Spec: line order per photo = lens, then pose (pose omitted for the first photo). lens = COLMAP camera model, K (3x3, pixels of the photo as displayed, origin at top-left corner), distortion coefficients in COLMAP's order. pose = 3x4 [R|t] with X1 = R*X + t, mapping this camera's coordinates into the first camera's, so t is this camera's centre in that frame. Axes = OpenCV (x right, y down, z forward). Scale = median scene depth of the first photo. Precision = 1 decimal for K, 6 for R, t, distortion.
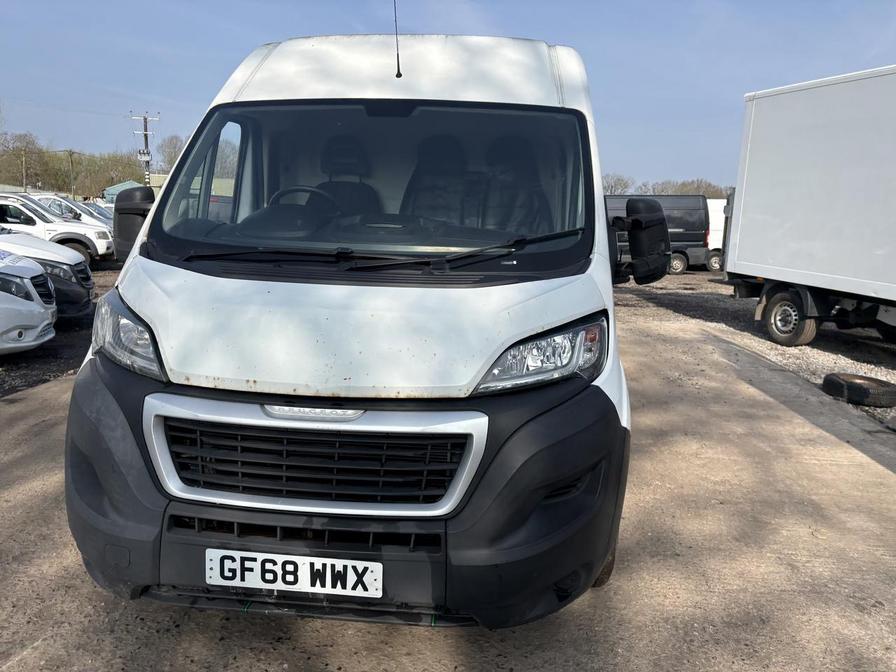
lens RADIAL K [[677.2, 0, 448.0], [0, 677.2, 336.0], [0, 0, 1]] dist [0.025531, -0.001351]
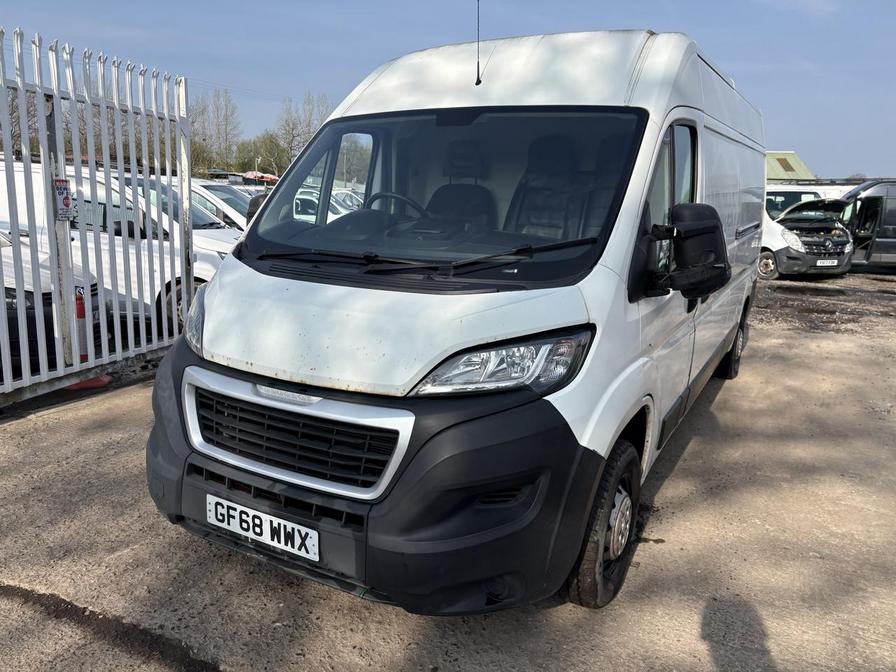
lens RADIAL K [[683.6, 0, 447.5], [0, 683.6, 344.9], [0, 0, 1]] dist [0.058849, -0.079137]
pose [[0.910138, 0.081526, -0.406204, 0.533438], [-0.069739, 0.996605, 0.043765, -0.044980], [0.408393, -0.011504, 0.912734, 0.033257]]
